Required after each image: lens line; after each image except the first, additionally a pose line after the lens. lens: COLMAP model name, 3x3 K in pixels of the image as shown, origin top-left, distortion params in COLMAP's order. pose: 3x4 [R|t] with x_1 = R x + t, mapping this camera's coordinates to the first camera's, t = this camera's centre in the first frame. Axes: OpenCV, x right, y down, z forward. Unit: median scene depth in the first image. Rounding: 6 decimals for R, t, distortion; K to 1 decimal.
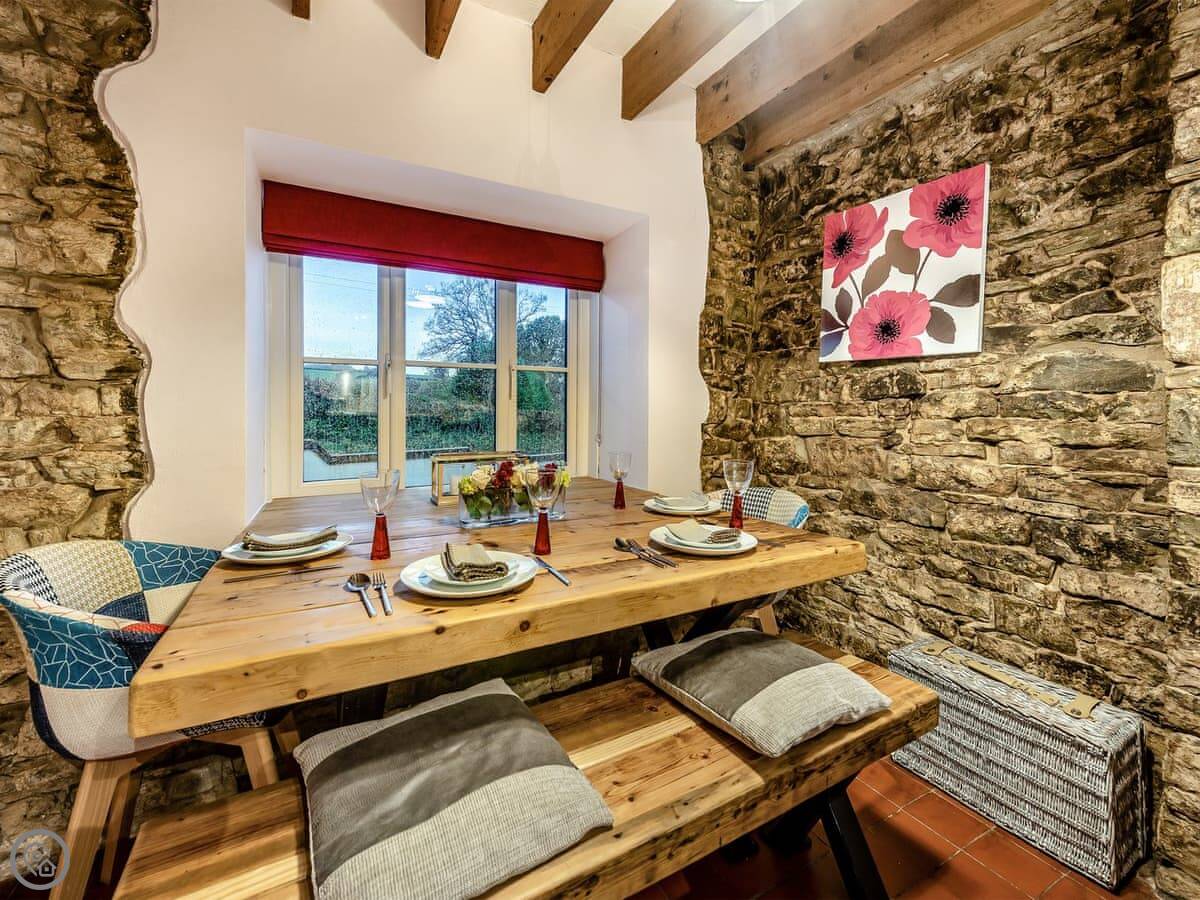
lens RADIAL K [[477.4, 0, 599.3], [0, 477.4, 410.5], [0, 0, 1]] dist [0.006973, -0.002275]
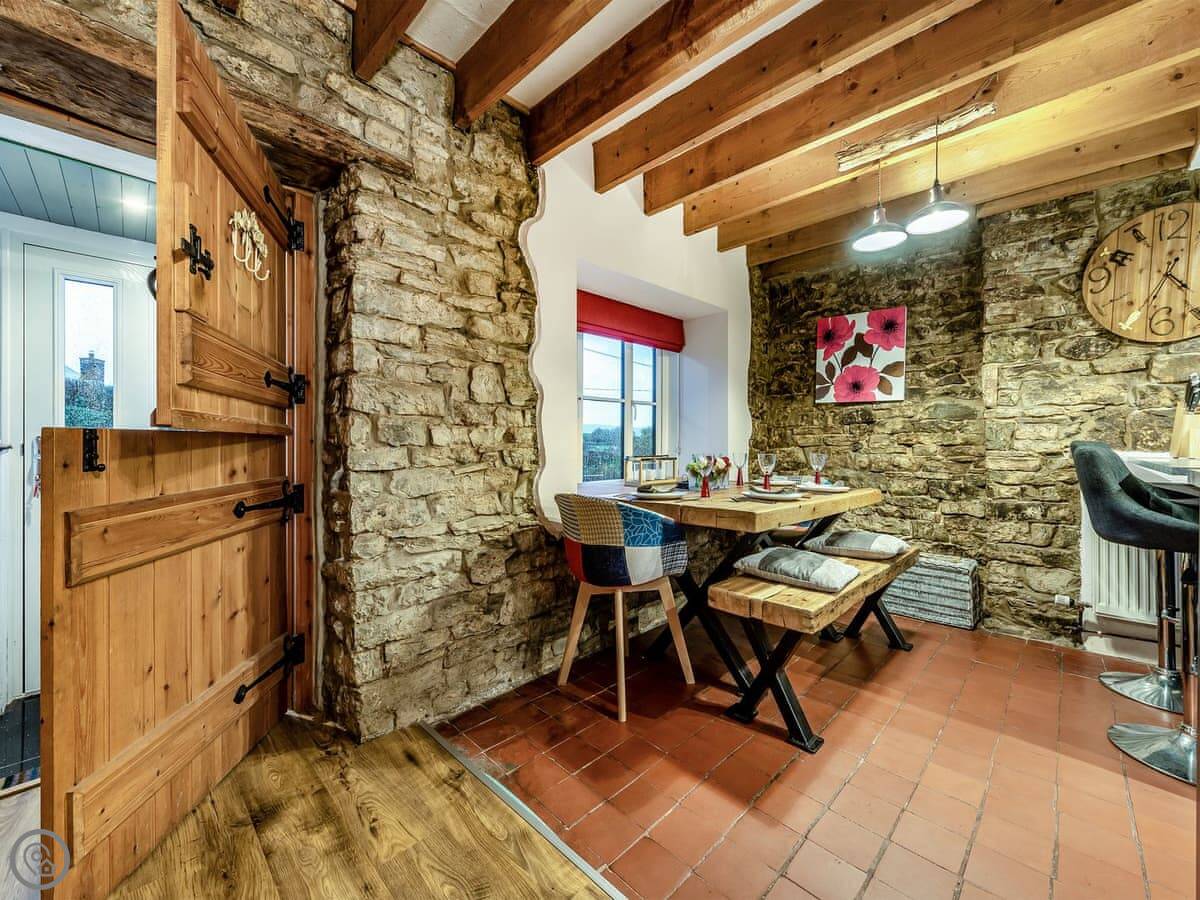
lens RADIAL K [[485.5, 0, 593.8], [0, 485.5, 437.9], [0, 0, 1]] dist [0.001659, -0.000417]
pose [[0.957657, 0.001166, 0.287909, -1.022776], [0.002882, 0.999903, -0.013635, 0.058756], [-0.287897, 0.013887, 0.957561, -0.561036]]
